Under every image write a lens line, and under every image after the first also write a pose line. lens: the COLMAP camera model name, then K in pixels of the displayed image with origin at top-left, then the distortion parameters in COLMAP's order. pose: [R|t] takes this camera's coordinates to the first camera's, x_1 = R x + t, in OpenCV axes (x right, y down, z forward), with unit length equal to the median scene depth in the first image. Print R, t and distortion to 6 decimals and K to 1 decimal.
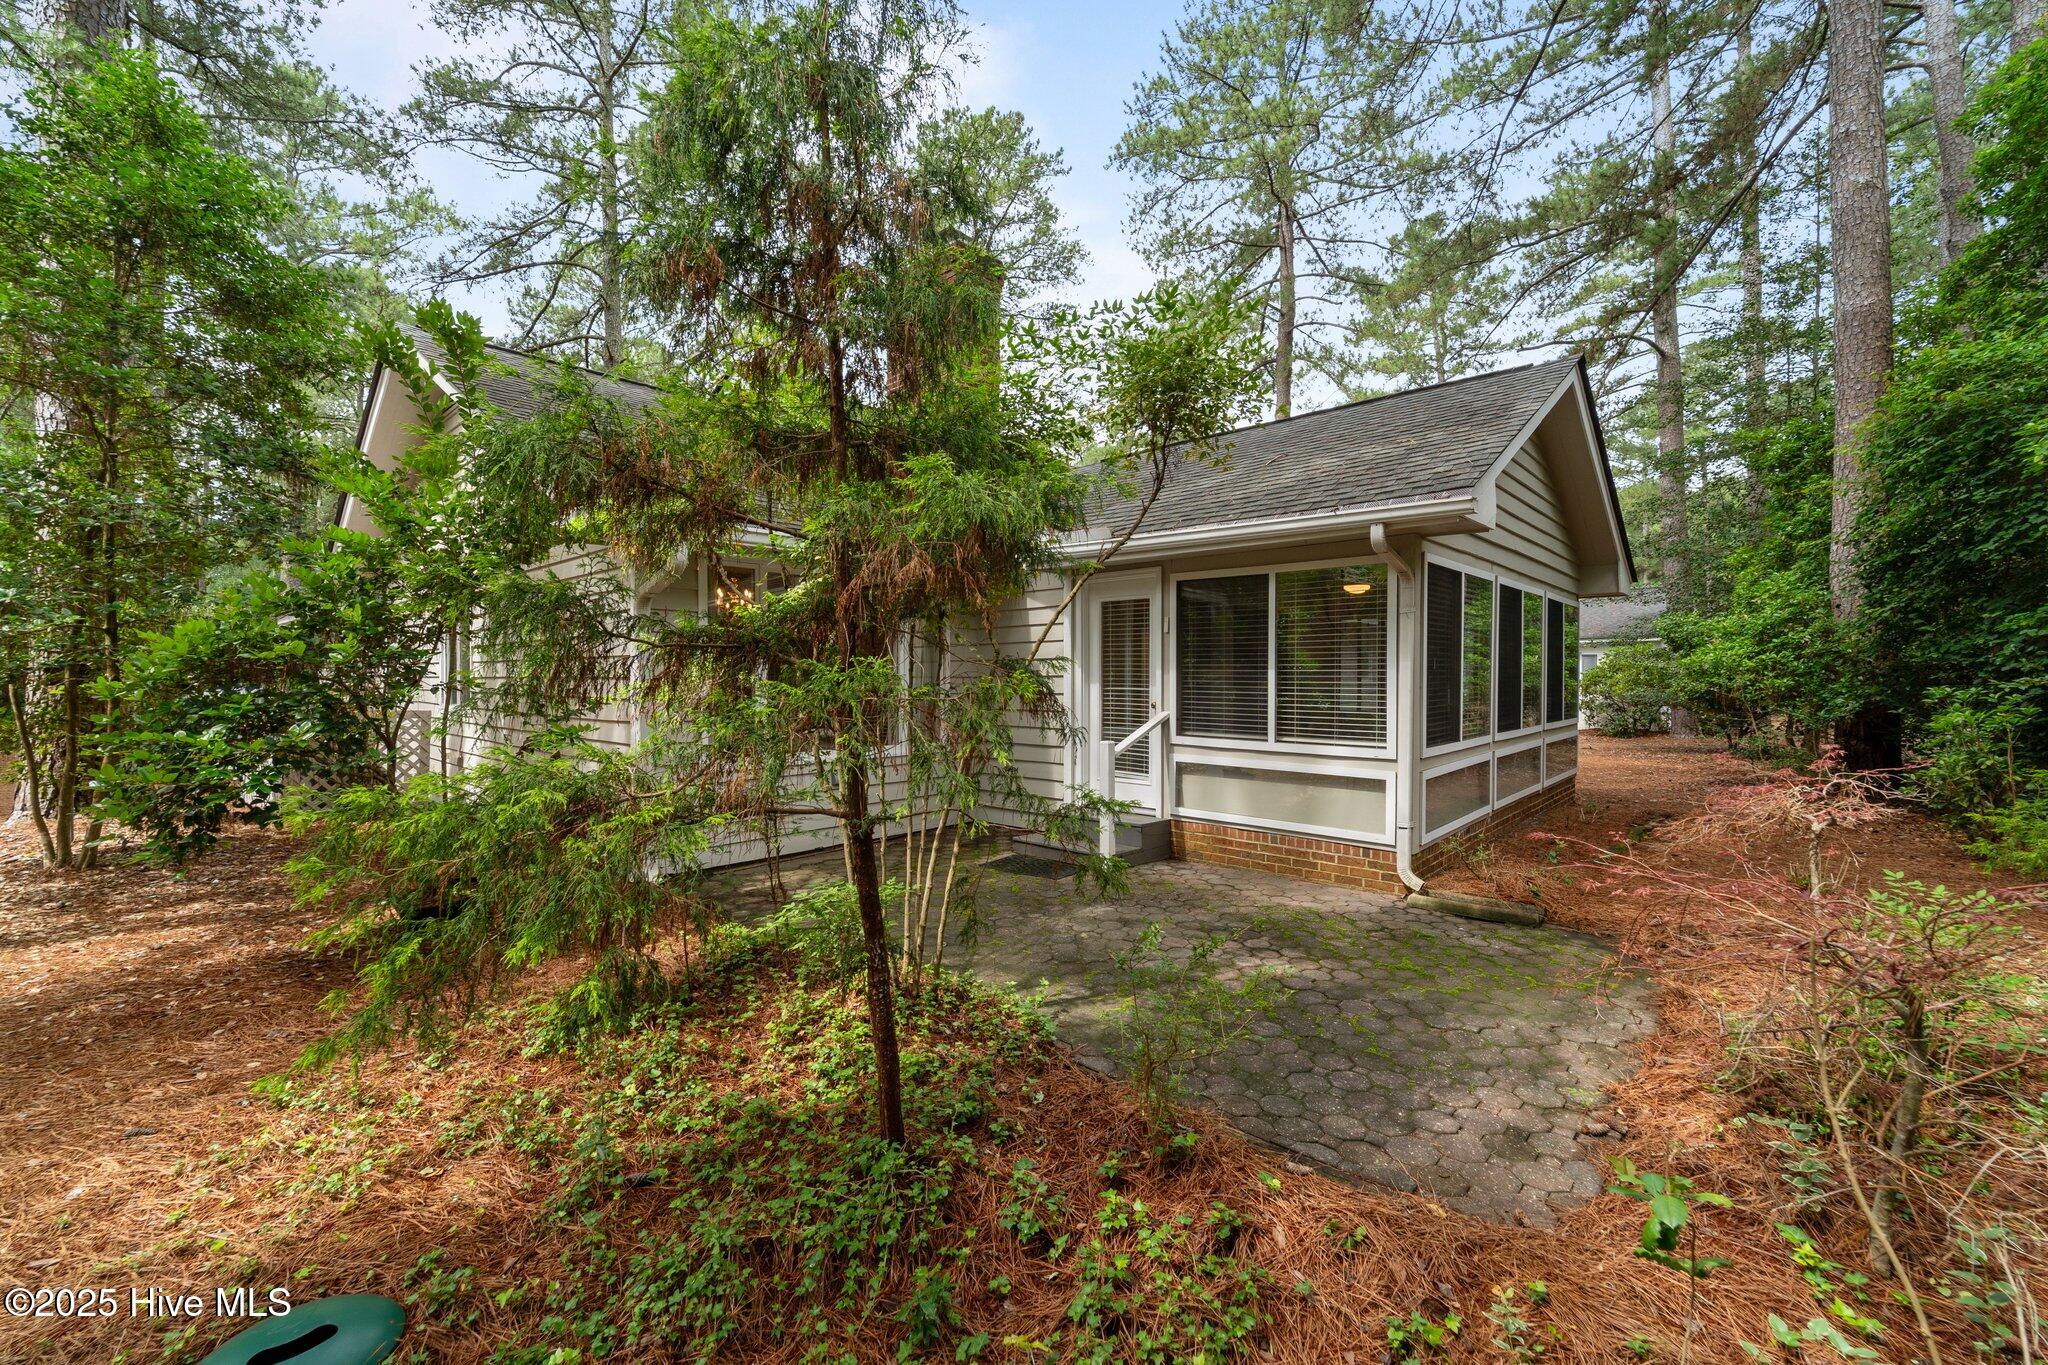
lens RADIAL K [[829.0, 0, 1025.0], [0, 829.0, 683.1], [0, 0, 1]] dist [-0.000810, 0.000050]
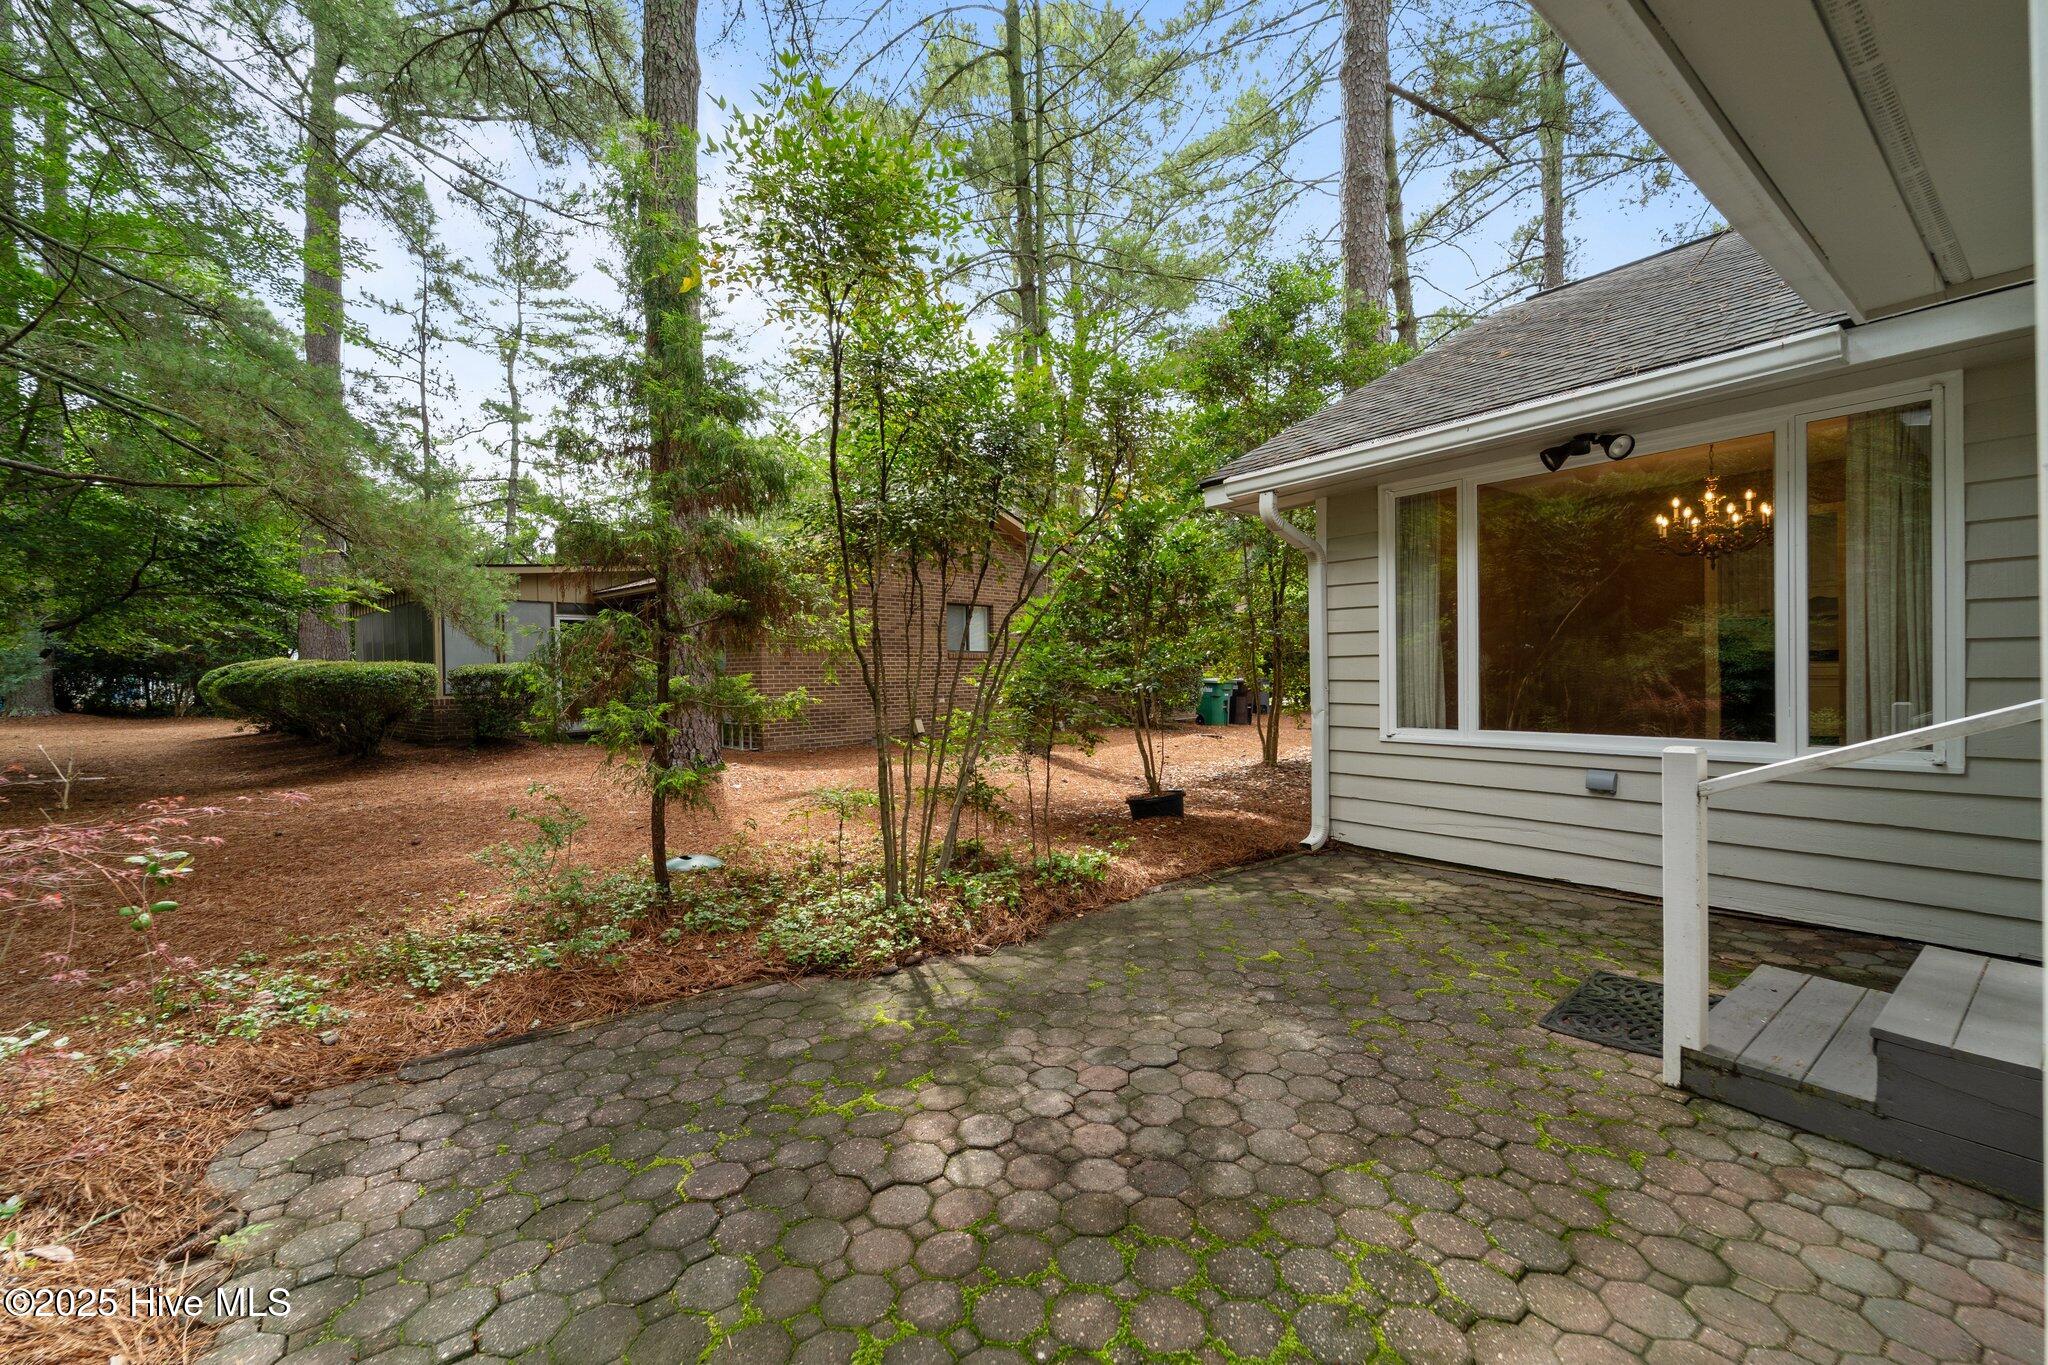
lens RADIAL K [[829.0, 0, 1025.7], [0, 829.0, 677.1], [0, 0, 1]] dist [-0.000810, 0.000050]
pose [[-0.173471, 0.007466, -0.984811, 0.859126], [0.008780, 0.999943, 0.006035, 0.049808], [0.984800, -0.007600, -0.173527, 1.231632]]
